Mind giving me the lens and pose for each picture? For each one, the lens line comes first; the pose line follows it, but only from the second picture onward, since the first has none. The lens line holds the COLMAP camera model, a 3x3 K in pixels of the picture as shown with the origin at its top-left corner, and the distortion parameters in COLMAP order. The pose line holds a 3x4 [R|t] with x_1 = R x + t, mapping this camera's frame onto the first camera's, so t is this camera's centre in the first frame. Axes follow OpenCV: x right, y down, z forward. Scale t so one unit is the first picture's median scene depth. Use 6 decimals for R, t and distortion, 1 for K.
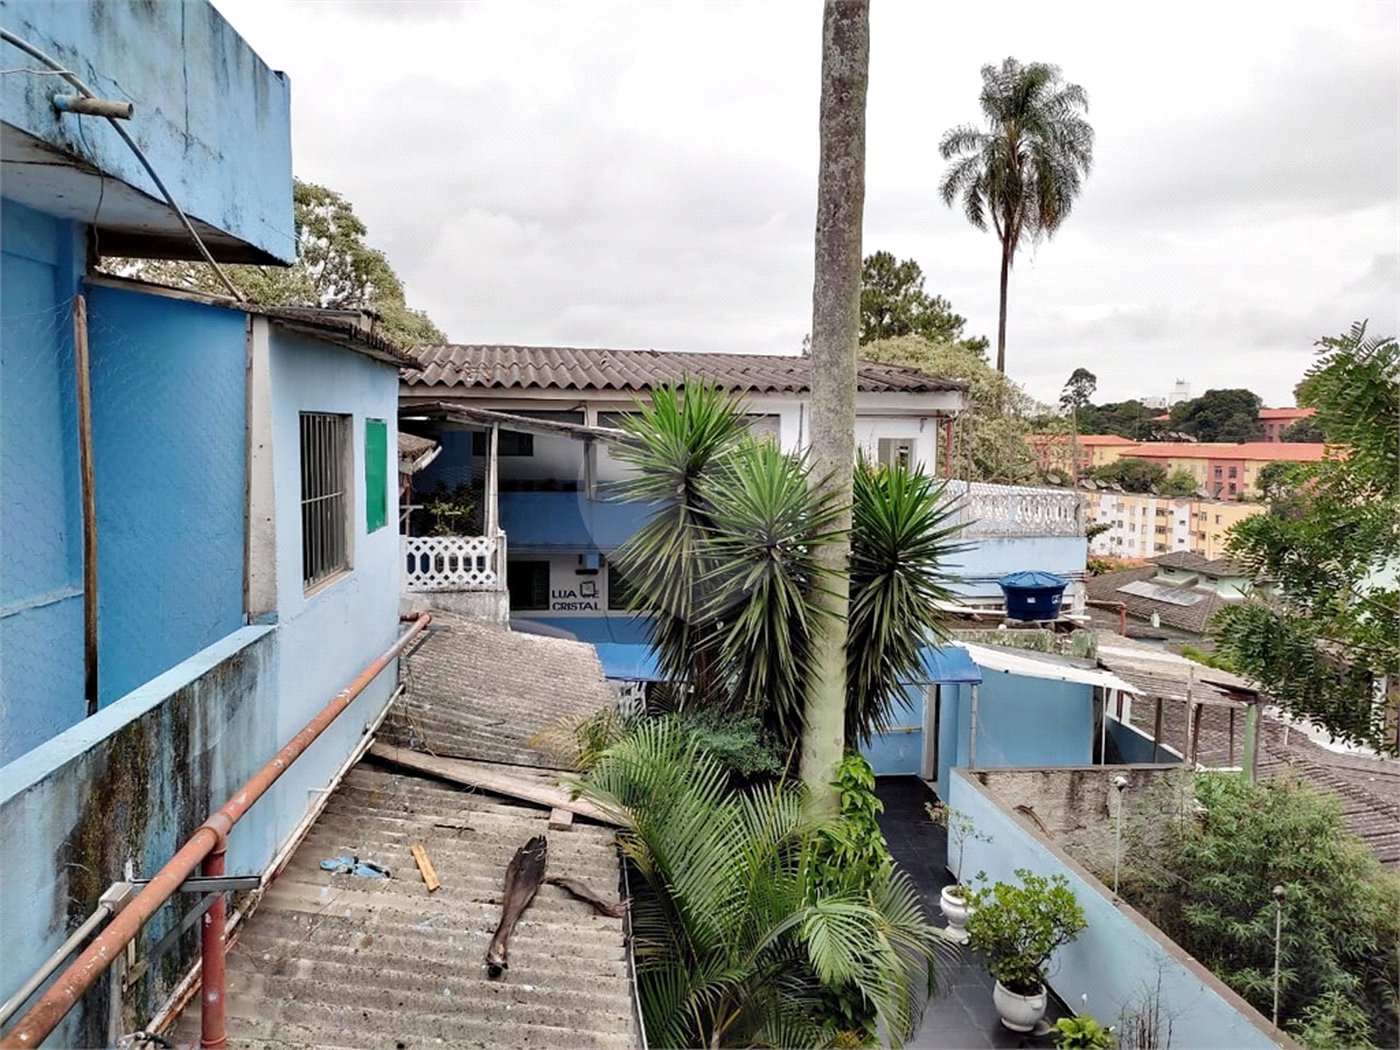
lens RADIAL K [[1039.4, 0, 690.5], [0, 1039.4, 525.8], [0, 0, 1]] dist [0.063970, -0.047239]
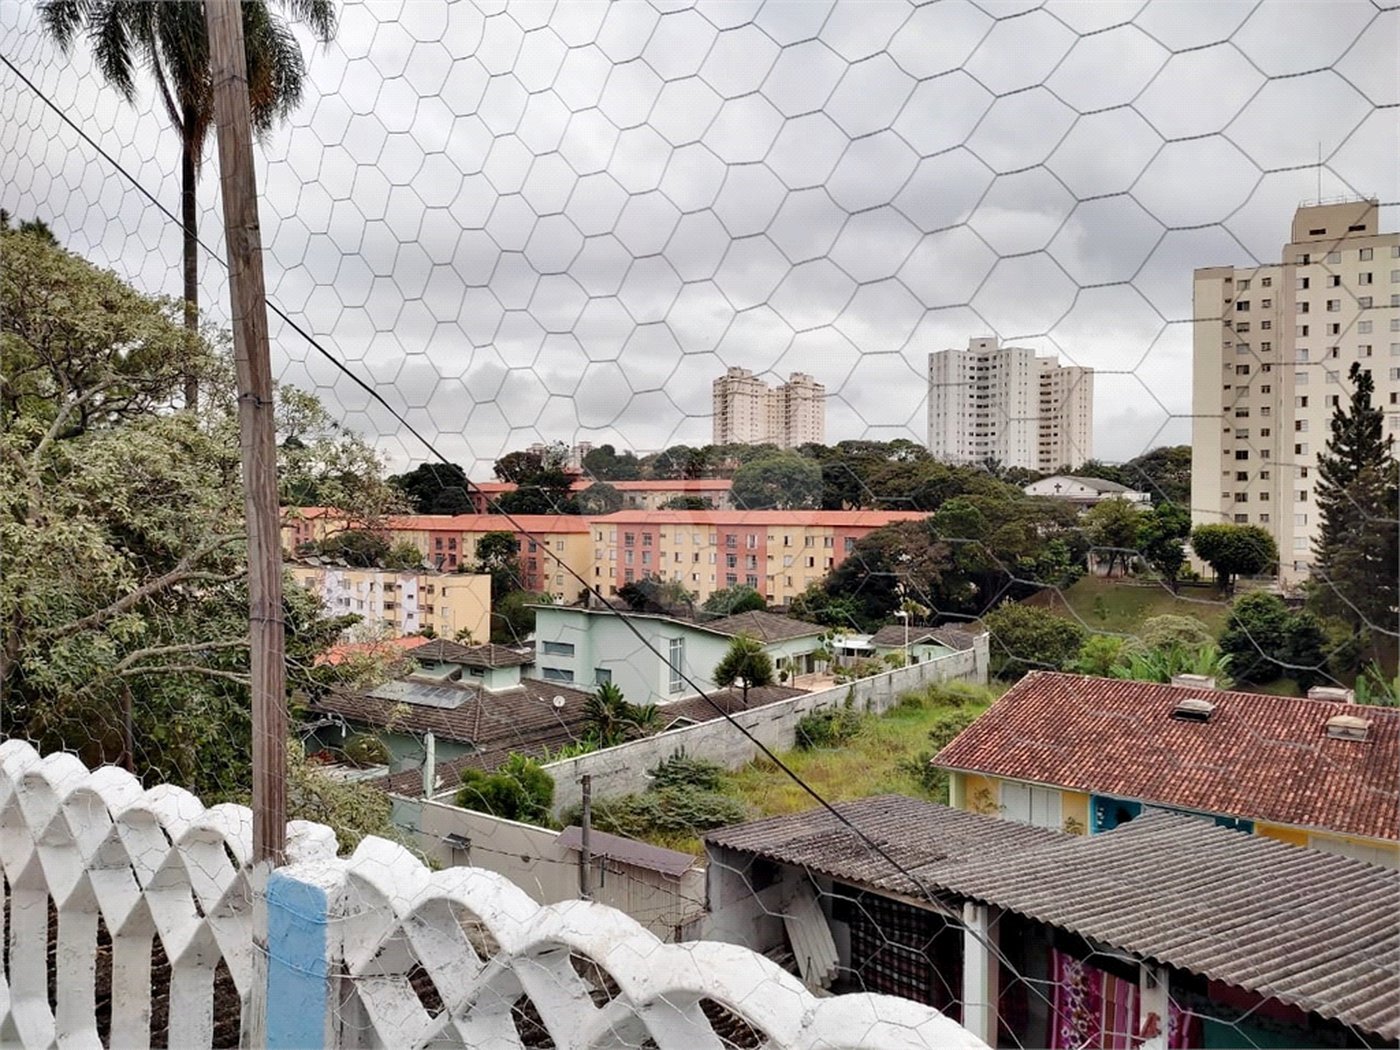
lens RADIAL K [[1039.4, 0, 690.5], [0, 1039.4, 525.8], [0, 0, 1]] dist [0.063970, -0.047239]
pose [[0.753948, -0.010528, 0.656849, 0.034406], [0.057625, 0.997077, -0.050163, -0.004921], [-0.654402, 0.075671, 0.752351, 0.107571]]
